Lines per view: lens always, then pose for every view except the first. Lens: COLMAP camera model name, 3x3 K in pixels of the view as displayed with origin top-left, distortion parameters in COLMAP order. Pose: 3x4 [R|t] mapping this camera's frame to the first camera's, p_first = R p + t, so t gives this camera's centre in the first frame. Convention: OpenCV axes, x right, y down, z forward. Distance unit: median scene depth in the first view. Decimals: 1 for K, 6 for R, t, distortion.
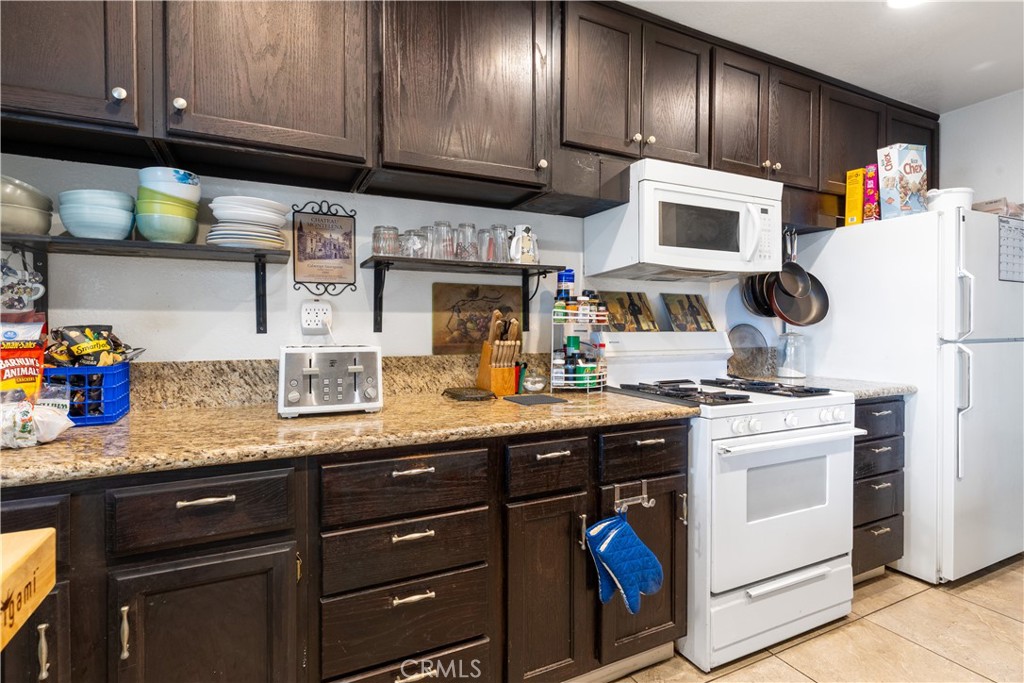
lens RADIAL K [[495.9, 0, 511.9], [0, 495.9, 337.6], [0, 0, 1]] dist [-0.001386, 0.000026]
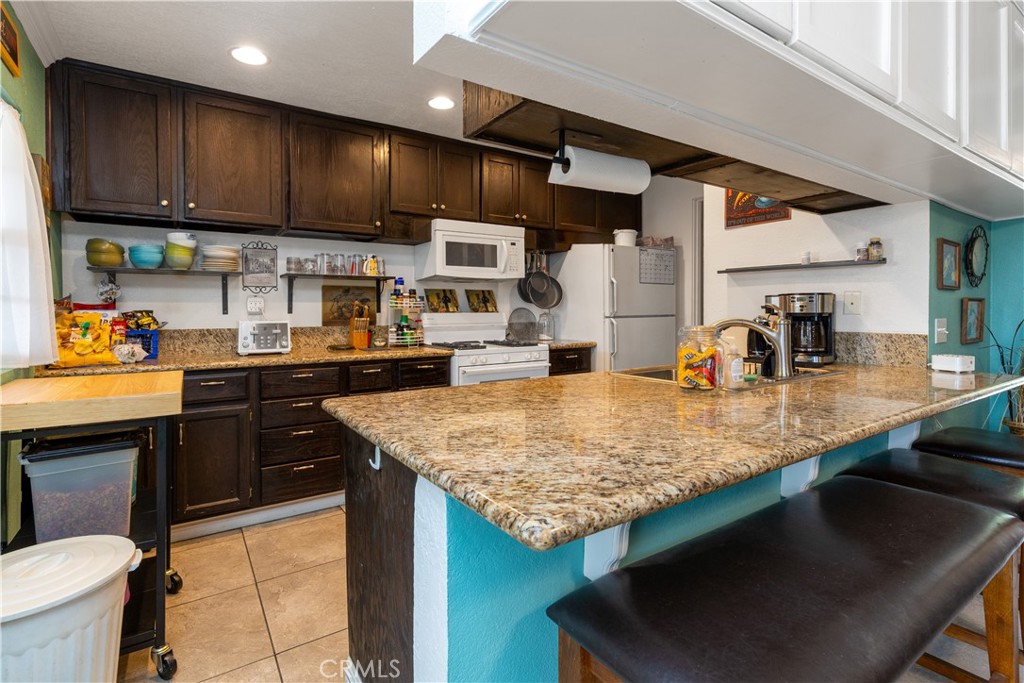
lens RADIAL K [[610.1, 0, 511.2], [0, 610.1, 319.2], [0, 0, 1]] dist [0.002924, 0.000143]
pose [[0.998934, -0.004750, 0.045925, 0.432670], [0.004981, 0.999975, -0.004919, 0.024727], [-0.045900, 0.005143, 0.998933, -1.258980]]
